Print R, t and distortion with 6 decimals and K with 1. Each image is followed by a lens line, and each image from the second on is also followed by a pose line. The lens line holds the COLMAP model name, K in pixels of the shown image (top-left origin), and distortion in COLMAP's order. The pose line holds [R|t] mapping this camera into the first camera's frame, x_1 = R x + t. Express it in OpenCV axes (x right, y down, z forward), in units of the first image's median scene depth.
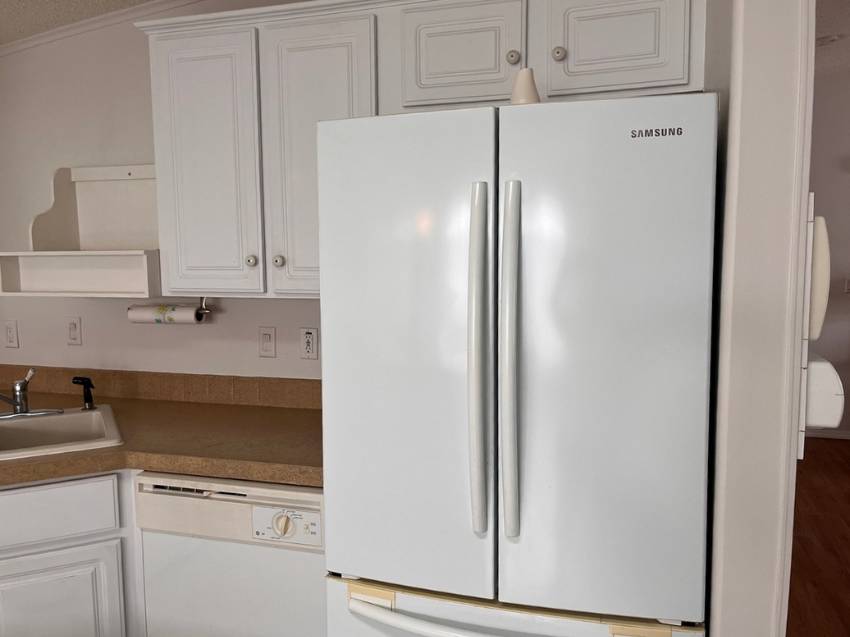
lens RADIAL K [[675.4, 0, 415.5], [0, 675.4, 320.3], [0, 0, 1]] dist [0.067946, -0.092334]
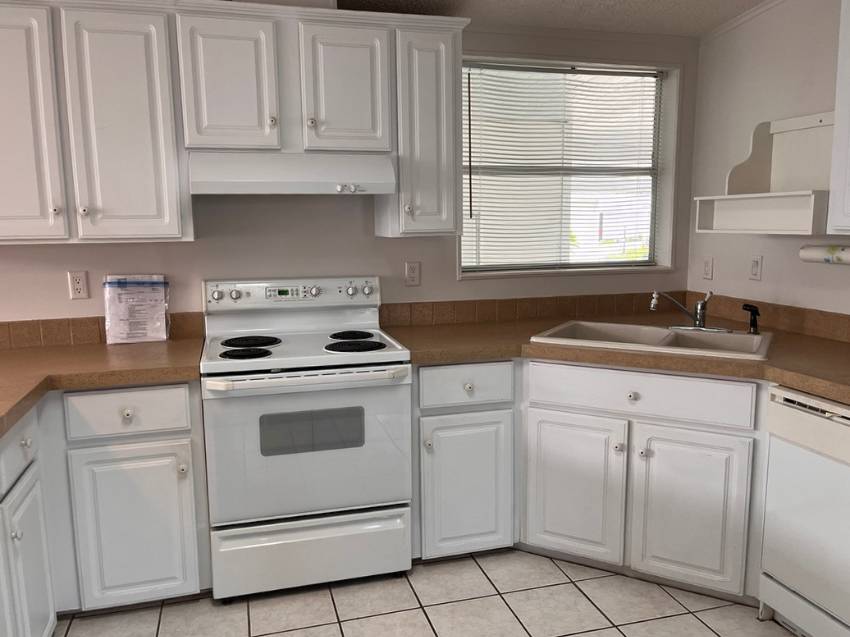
lens RADIAL K [[675.4, 0, 415.5], [0, 675.4, 320.3], [0, 0, 1]] dist [0.067946, -0.092334]
pose [[0.543491, 0.130754, -0.829169, 0.192118], [-0.083773, 0.991311, 0.101413, 0.045543], [0.835224, 0.014345, 0.549722, -0.128264]]
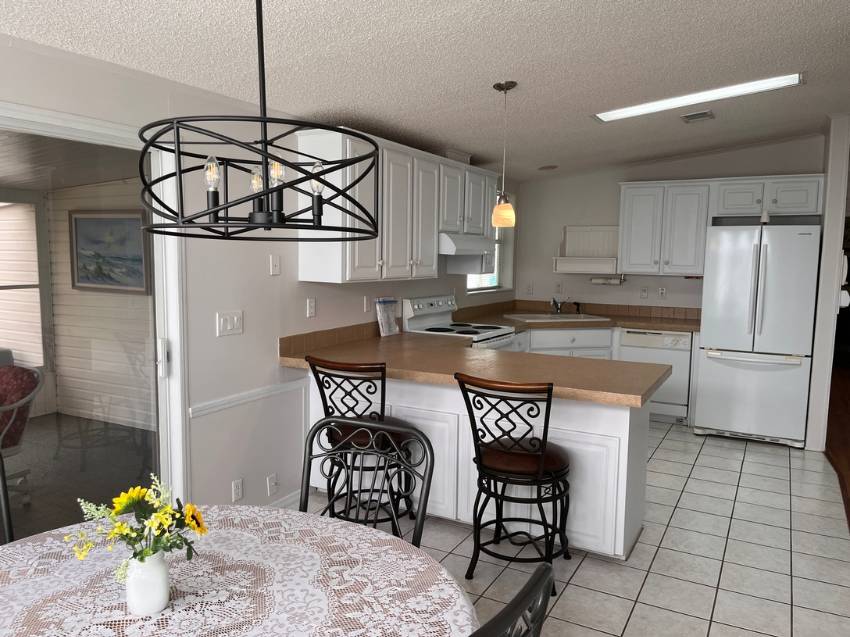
lens RADIAL K [[642.0, 0, 429.1], [0, 642.0, 322.0], [0, 0, 1]] dist [0.091011, -0.129721]
pose [[0.979997, 0.046522, -0.193500, -0.653922], [-0.046735, 0.998901, 0.003465, 0.211578], [0.193448, 0.005647, 0.981094, -1.999937]]
